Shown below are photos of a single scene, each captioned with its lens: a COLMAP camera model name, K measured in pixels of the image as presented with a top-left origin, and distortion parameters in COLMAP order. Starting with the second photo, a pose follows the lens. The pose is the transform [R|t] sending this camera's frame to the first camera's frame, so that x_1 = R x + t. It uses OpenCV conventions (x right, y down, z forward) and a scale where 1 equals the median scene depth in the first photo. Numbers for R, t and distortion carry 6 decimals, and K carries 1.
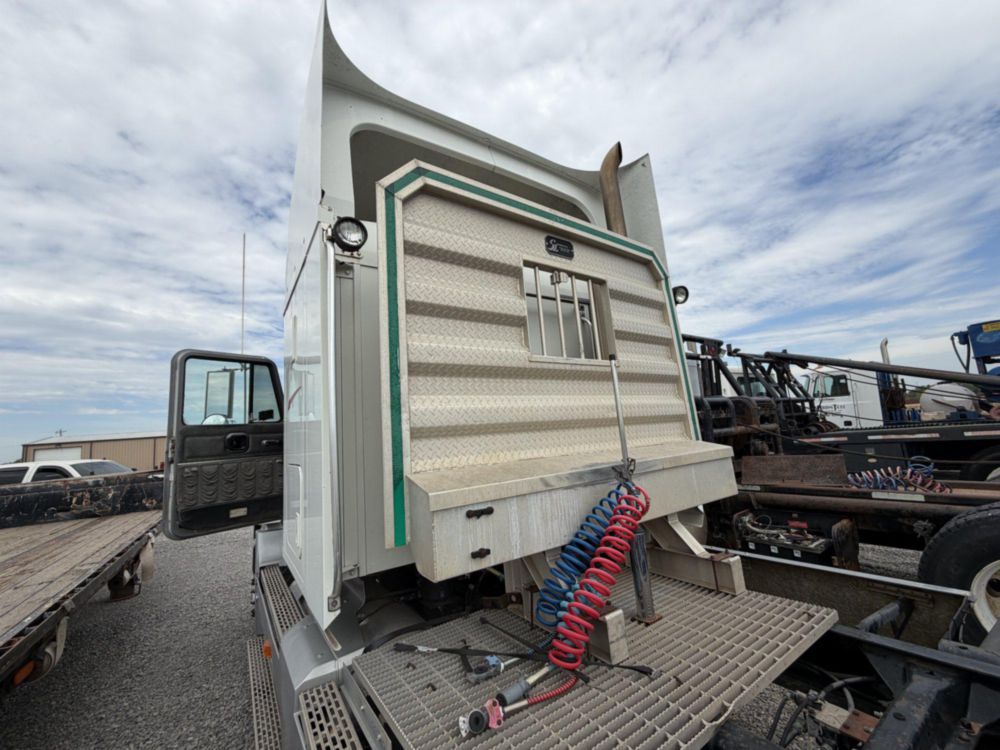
lens RADIAL K [[399.6, 0, 496.7], [0, 399.6, 374.0], [0, 0, 1]] dist [-0.002273, 0.000358]
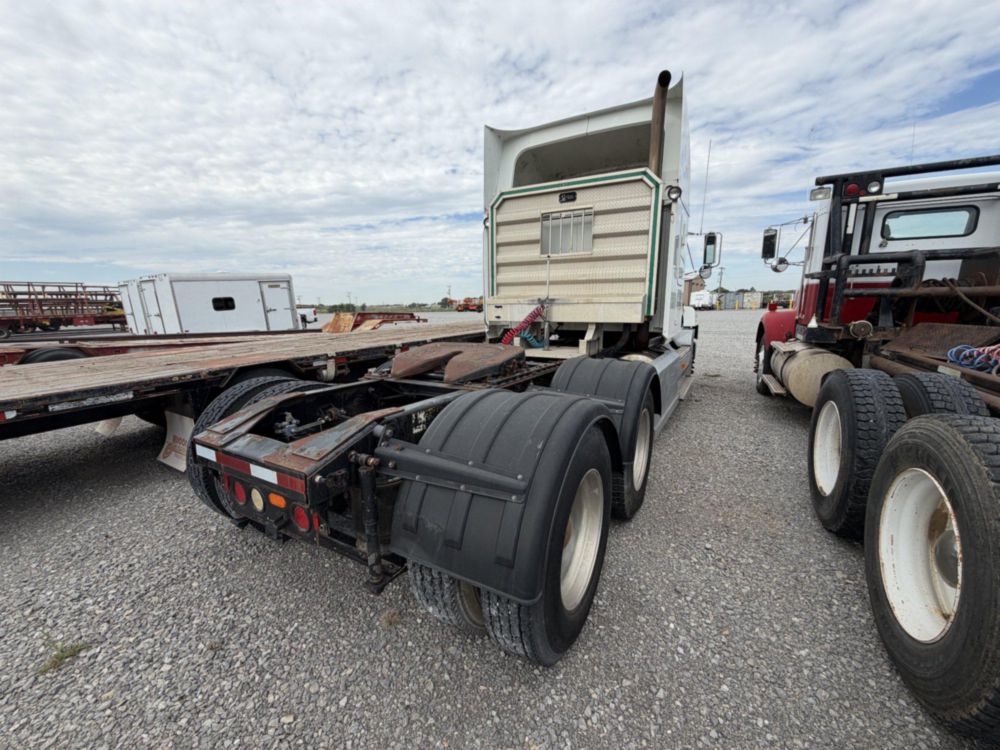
lens RADIAL K [[399.6, 0, 495.8], [0, 399.6, 375.1], [0, 0, 1]] dist [-0.002273, 0.000358]
pose [[0.443728, 0.224581, -0.867565, 1.873419], [0.115815, 0.945601, 0.304017, -0.104857], [0.888646, -0.235377, 0.393580, -0.361087]]
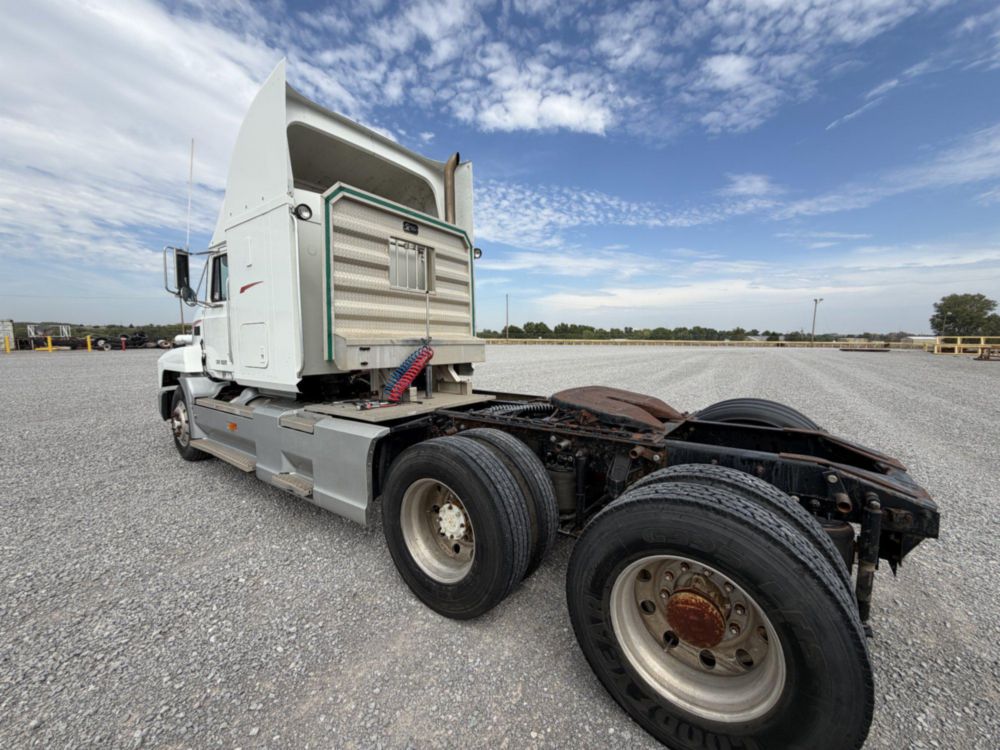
lens RADIAL K [[399.6, 0, 495.7], [0, 399.6, 375.0], [0, 0, 1]] dist [-0.002273, 0.000358]
pose [[0.937026, 0.055586, 0.344807, -0.074025], [-0.134100, 0.968842, 0.208237, -0.081615], [-0.322489, -0.241362, 0.915284, -0.959814]]
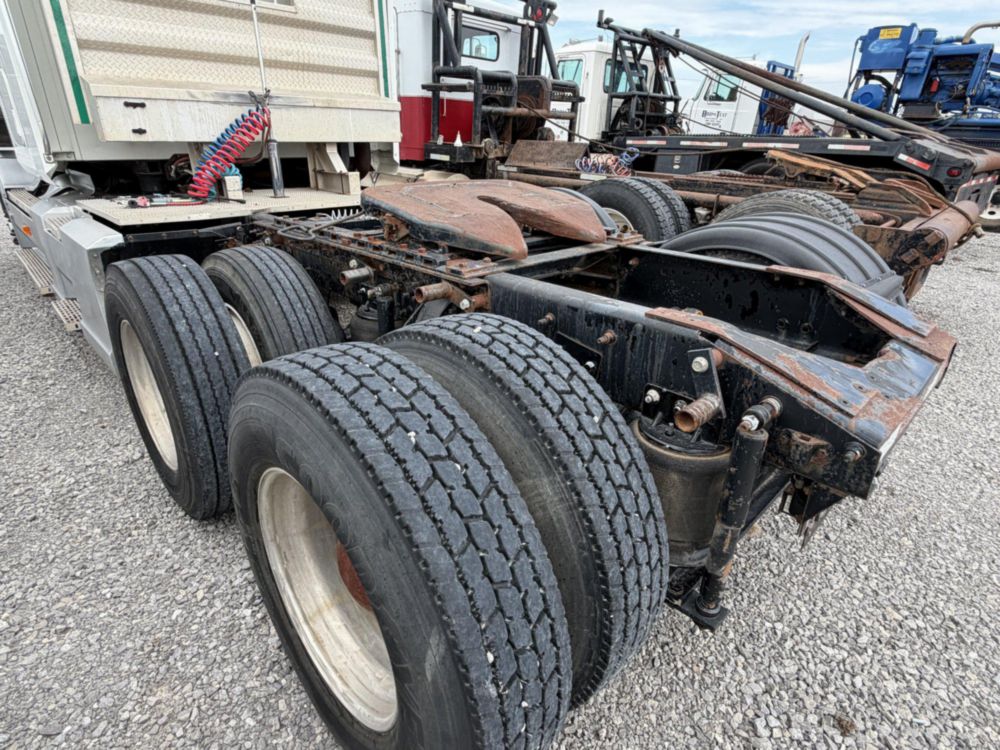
lens RADIAL K [[539.3, 0, 496.5], [0, 539.3, 375.0], [0, 0, 1]] dist [-0.002018, 0.000697]
pose [[0.977013, 0.013762, 0.212733, 0.520210], [-0.128396, 0.834595, 0.535692, -0.050449], [-0.170173, -0.550693, 0.817177, -0.896523]]
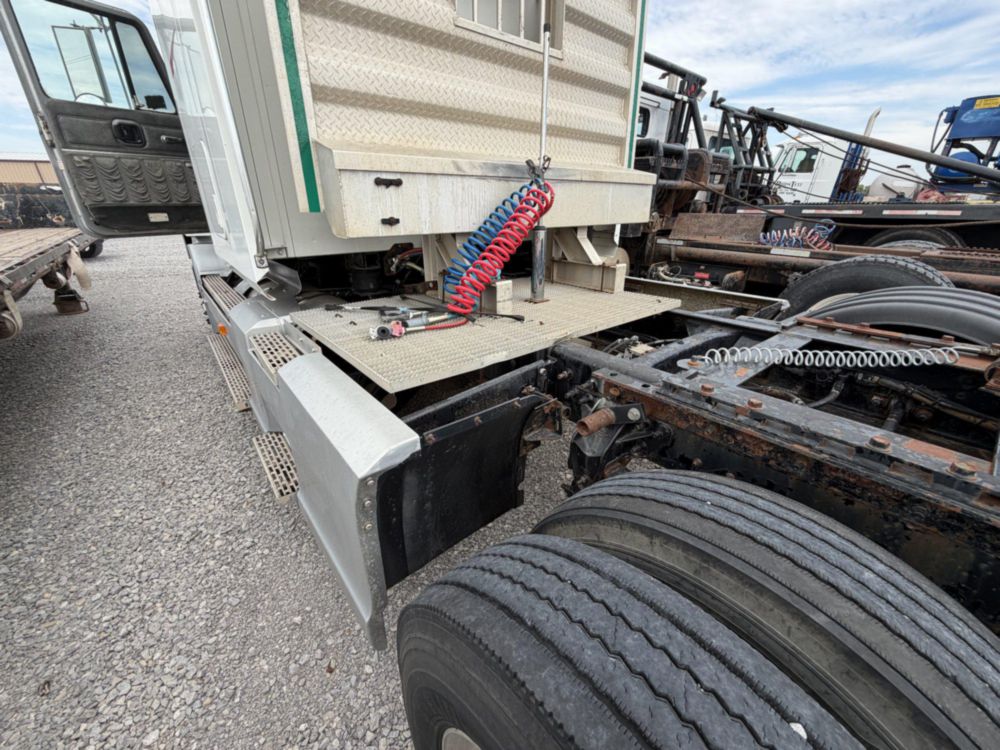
lens RADIAL K [[399.6, 0, 497.5], [0, 399.6, 376.9], [0, 0, 1]] dist [-0.002273, 0.000358]
pose [[0.991968, 0.034053, 0.121817, 0.074396], [-0.094459, 0.839942, 0.534392, 0.106202], [-0.084121, -0.541606, 0.836413, -0.102255]]
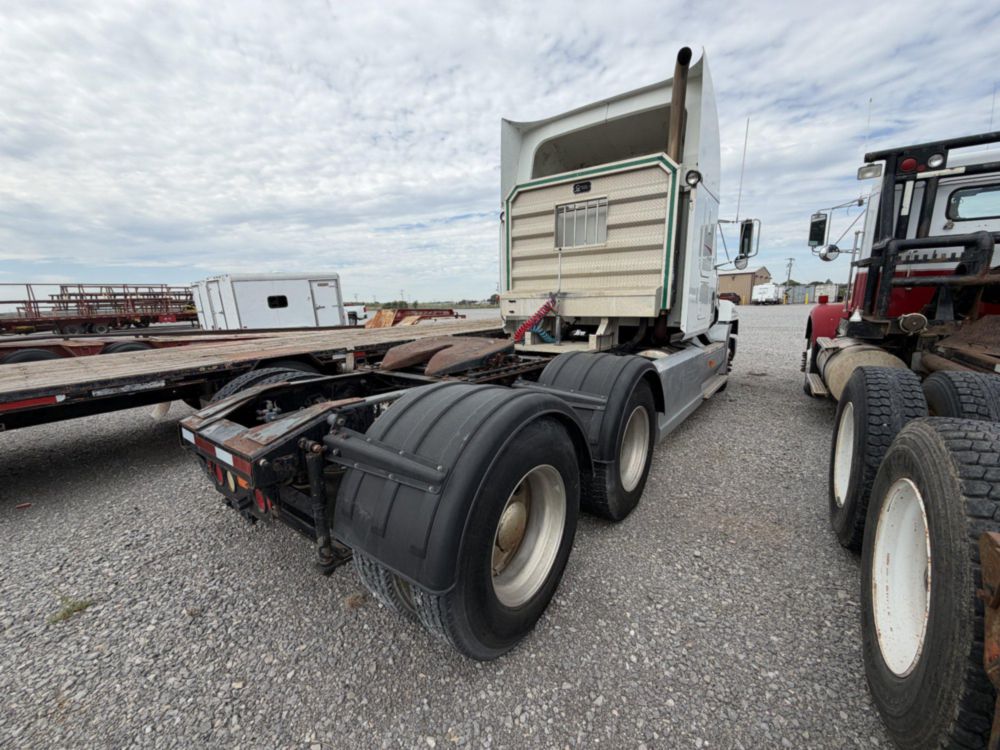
lens RADIAL K [[399.6, 0, 496.5], [0, 399.6, 376.3], [0, 0, 1]] dist [-0.002273, 0.000358]
pose [[0.333716, 0.240387, -0.911509, 1.942670], [0.138846, 0.943859, 0.299752, -0.071449], [0.932392, -0.226591, 0.281604, -0.189036]]
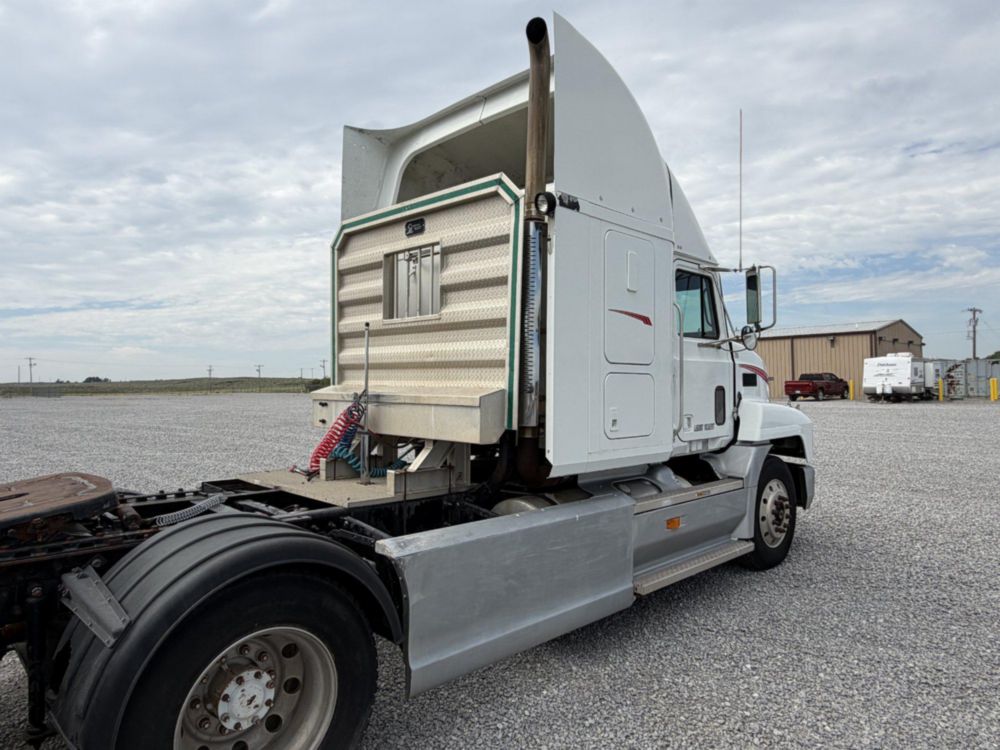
lens RADIAL K [[641.8, 0, 501.4], [0, 641.8, 378.0], [0, 0, 1]] dist [0.005062, -0.004201]
pose [[0.192027, 0.076306, -0.978419, 2.066830], [0.146233, 0.983618, 0.105412, -0.018762], [0.970434, -0.163319, 0.177722, 0.760579]]
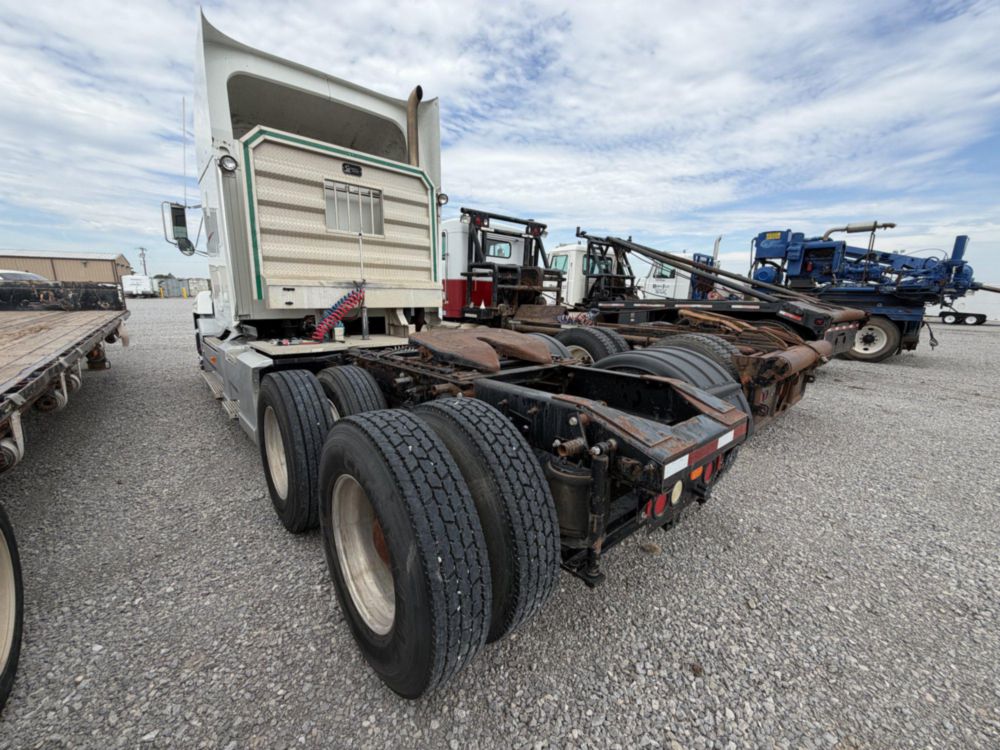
lens RADIAL K [[399.6, 0, 497.0], [0, 399.6, 376.2], [0, 0, 1]] dist [-0.002273, 0.000358]
pose [[0.987431, 0.062477, 0.145177, 0.577772], [-0.108765, 0.935070, 0.337363, -0.103505], [-0.114673, -0.348913, 0.930113, -1.109162]]
